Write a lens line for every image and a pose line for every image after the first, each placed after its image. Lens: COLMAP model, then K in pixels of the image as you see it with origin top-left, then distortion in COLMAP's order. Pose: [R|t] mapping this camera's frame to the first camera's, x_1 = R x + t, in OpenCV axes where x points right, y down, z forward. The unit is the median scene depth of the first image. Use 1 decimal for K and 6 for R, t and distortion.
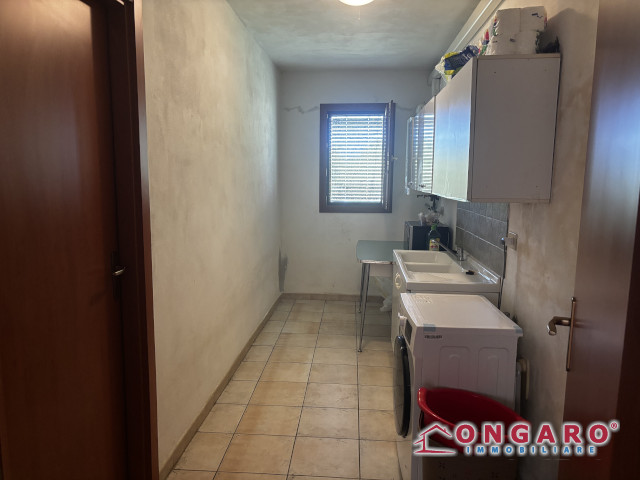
lens RADIAL K [[481.9, 0, 319.1], [0, 481.9, 238.0], [0, 0, 1]] dist [0.039764, -0.040153]
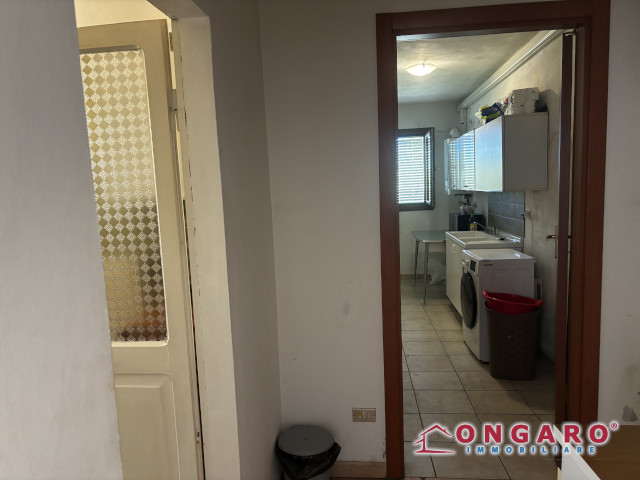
lens RADIAL K [[481.9, 0, 320.2], [0, 481.9, 243.9], [0, 0, 1]] dist [0.039764, -0.040153]
pose [[0.998278, -0.054089, -0.022720, -0.287925], [0.053799, 0.998465, -0.013175, 0.088958], [0.023398, 0.011930, 0.999655, -0.696672]]
